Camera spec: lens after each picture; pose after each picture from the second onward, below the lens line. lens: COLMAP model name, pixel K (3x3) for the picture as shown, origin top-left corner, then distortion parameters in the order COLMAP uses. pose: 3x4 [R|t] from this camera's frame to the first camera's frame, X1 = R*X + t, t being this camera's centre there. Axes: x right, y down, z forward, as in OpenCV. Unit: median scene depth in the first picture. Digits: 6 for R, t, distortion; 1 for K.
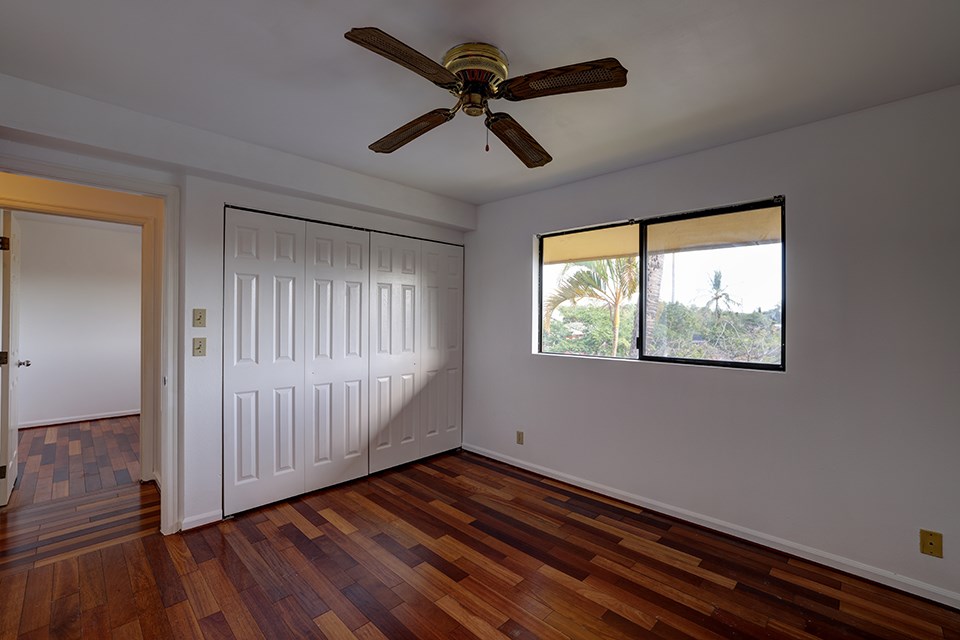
lens RADIAL K [[411.8, 0, 478.3], [0, 411.8, 318.4], [0, 0, 1]] dist [-0.040428, 0.014384]
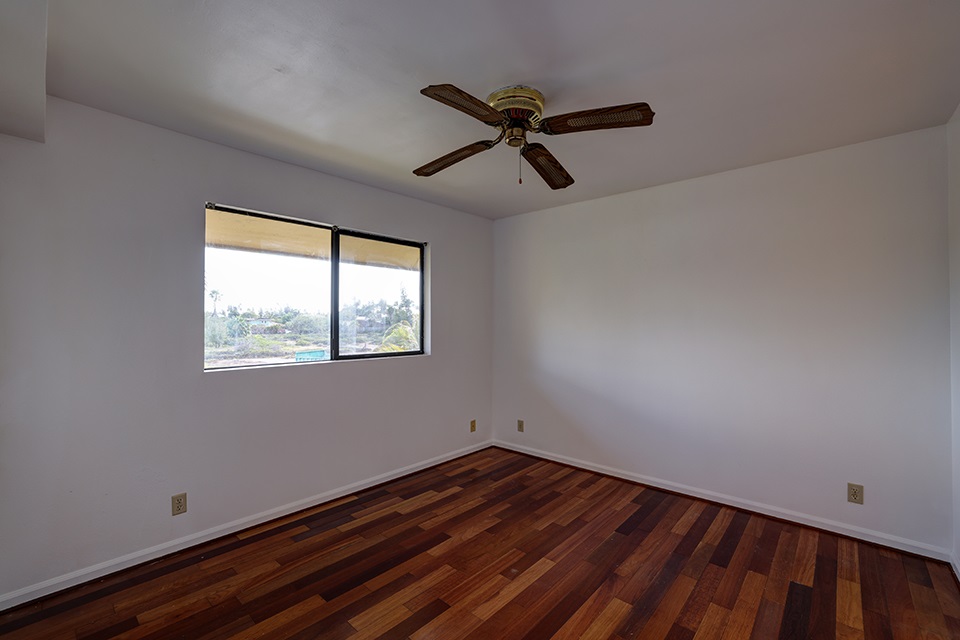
lens RADIAL K [[411.8, 0, 478.3], [0, 411.8, 318.4], [0, 0, 1]] dist [-0.040428, 0.014384]
pose [[-0.032720, 0.001023, 0.999464, -0.772026], [-0.000040, 0.999999, -0.001025, -0.005886], [-0.999465, -0.000074, -0.032720, 0.761461]]
